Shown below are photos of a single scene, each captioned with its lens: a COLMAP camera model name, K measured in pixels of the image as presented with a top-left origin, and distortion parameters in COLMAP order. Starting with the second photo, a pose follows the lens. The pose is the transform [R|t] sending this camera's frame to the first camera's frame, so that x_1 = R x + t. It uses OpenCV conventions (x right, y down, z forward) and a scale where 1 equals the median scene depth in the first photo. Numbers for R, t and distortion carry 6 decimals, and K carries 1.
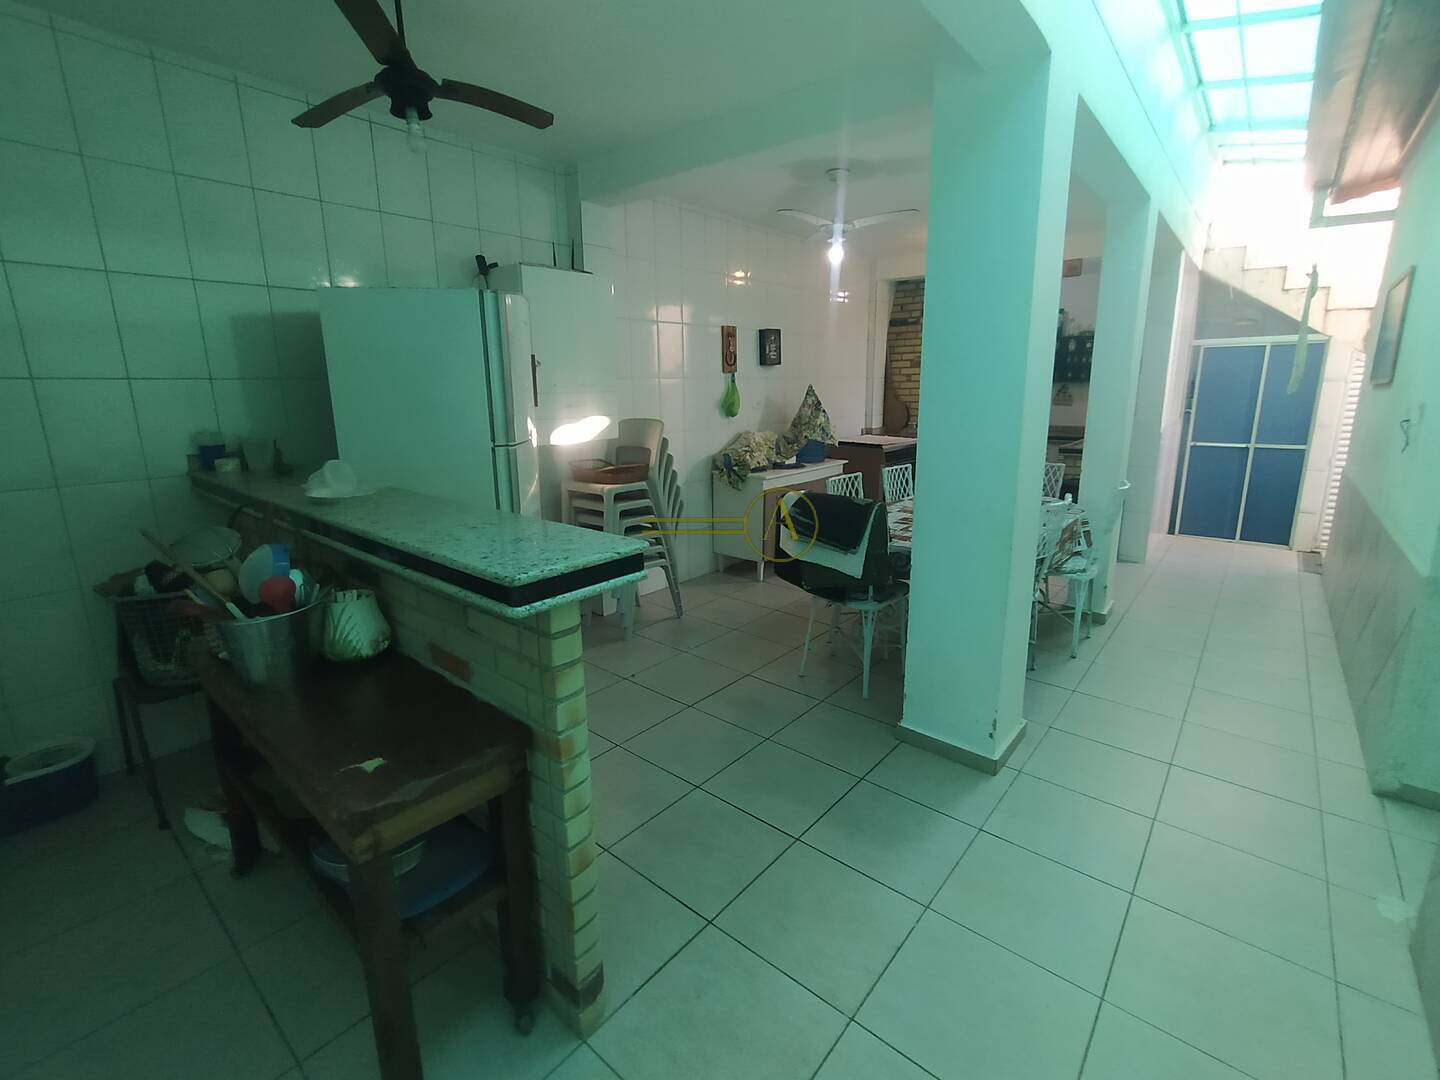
lens RADIAL K [[656.5, 0, 715.3], [0, 656.5, 537.6], [0, 0, 1]] dist [-0.007027, 0.004690]
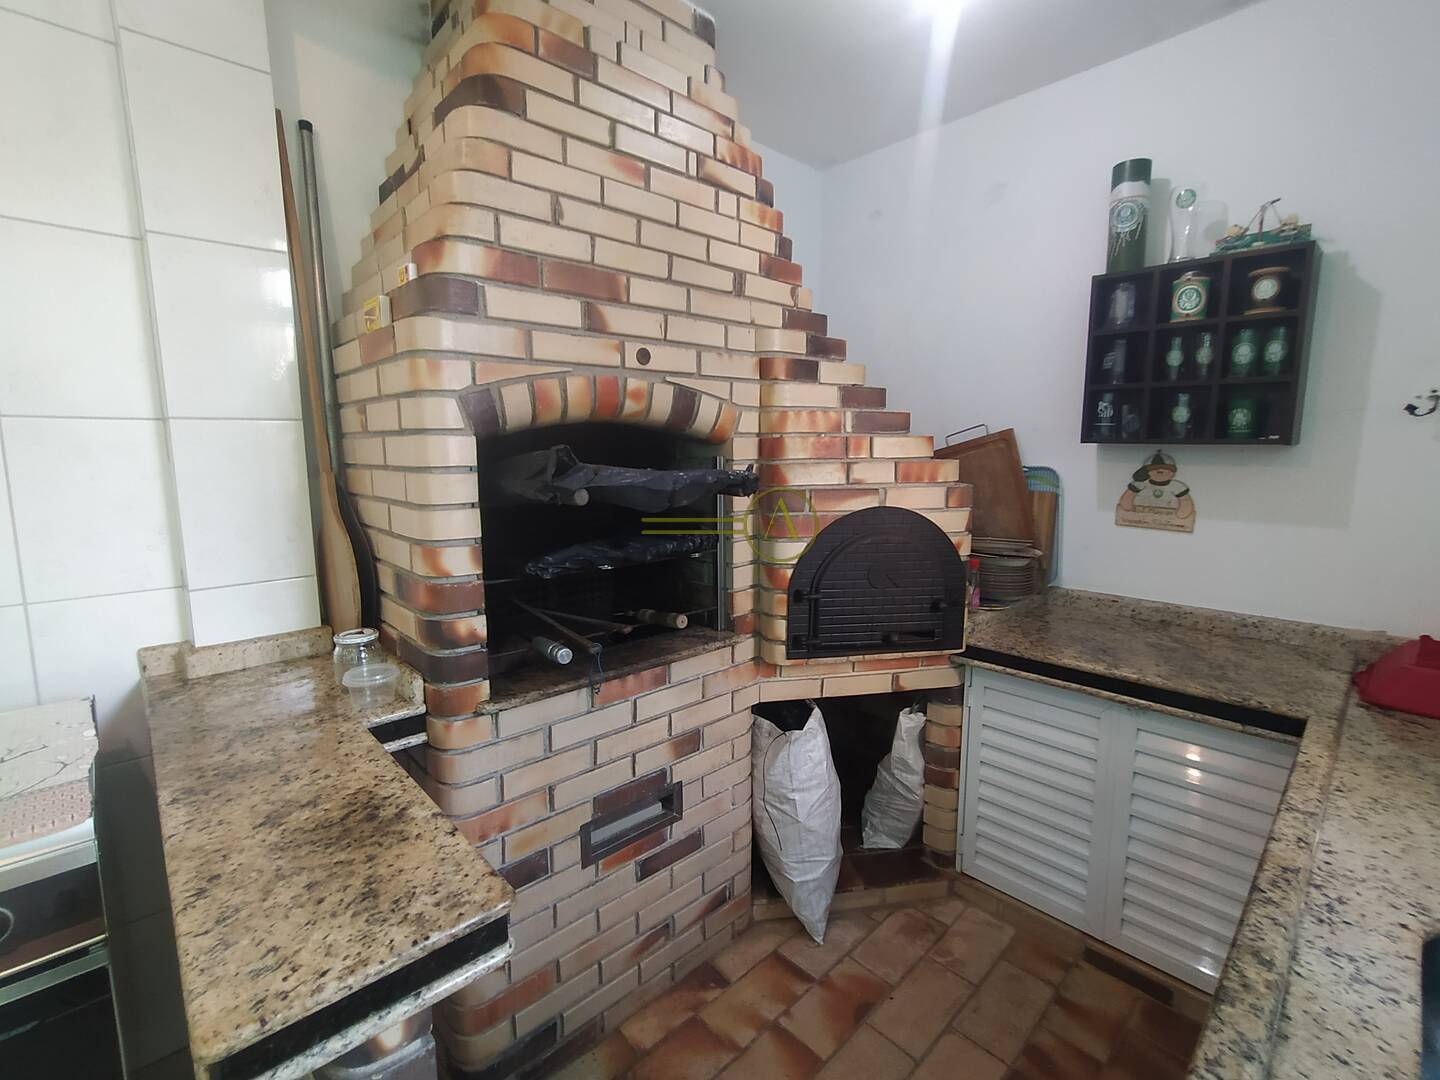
lens RADIAL K [[656.5, 0, 720.6], [0, 656.5, 531.9], [0, 0, 1]] dist [-0.007027, 0.004690]
pose [[0.993652, 0.022873, -0.110150, 0.546699], [-0.032928, 0.995365, -0.090354, -0.243377], [0.107572, 0.093407, 0.989800, 1.021882]]
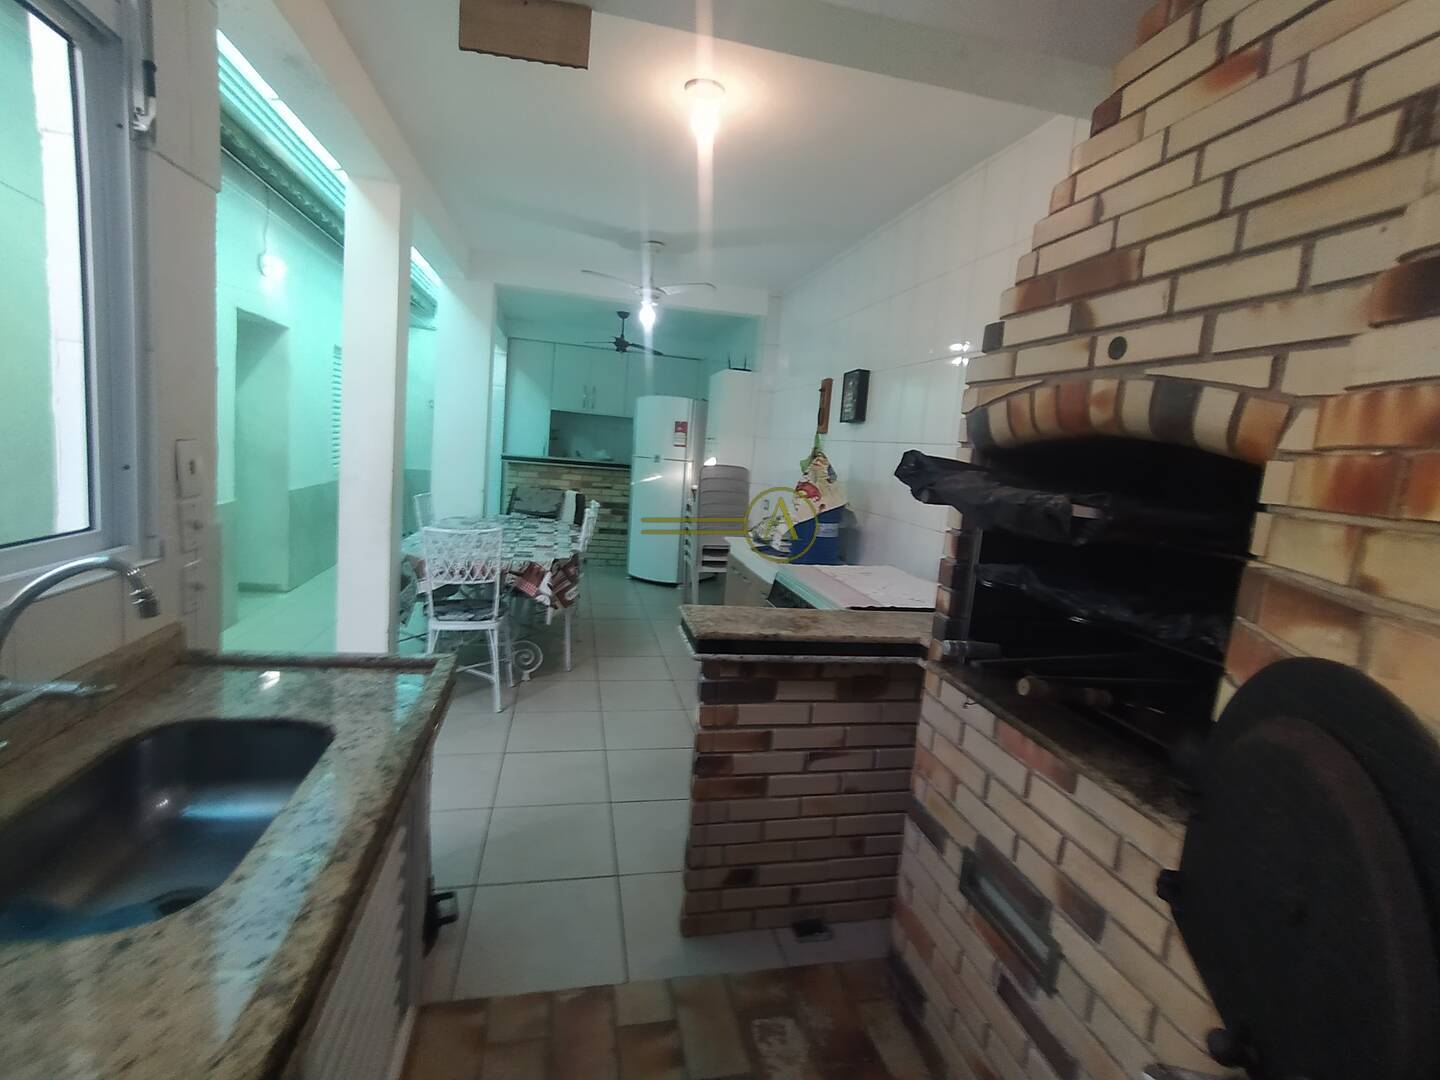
lens RADIAL K [[656.5, 0, 697.2], [0, 656.5, 522.7], [0, 0, 1]] dist [-0.007027, 0.004690]
pose [[-0.627570, 0.055131, -0.776606, 0.733038], [-0.247167, 0.931781, 0.265880, -0.311636], [0.738285, 0.358810, -0.571131, 1.326784]]
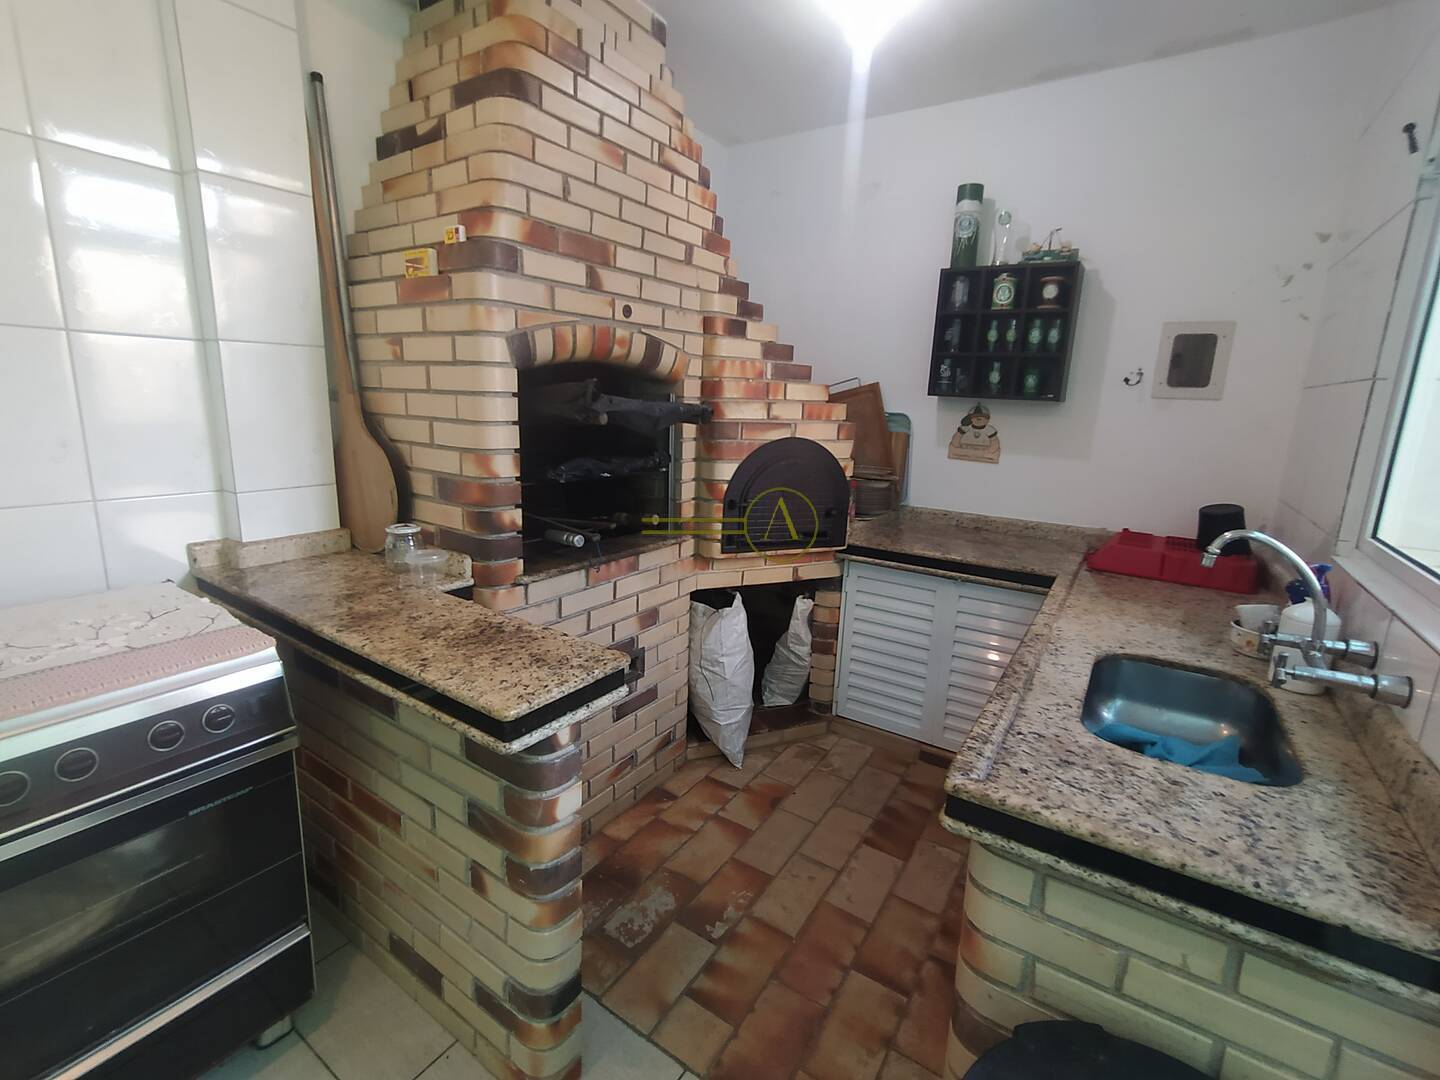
lens RADIAL K [[656.5, 0, 723.4], [0, 656.5, 536.6], [0, 0, 1]] dist [-0.007027, 0.004690]
pose [[0.991849, 0.021718, 0.125557, 0.491712], [-0.020479, 0.999728, -0.011145, -0.217102], [-0.125765, 0.008483, 0.992024, 0.930245]]
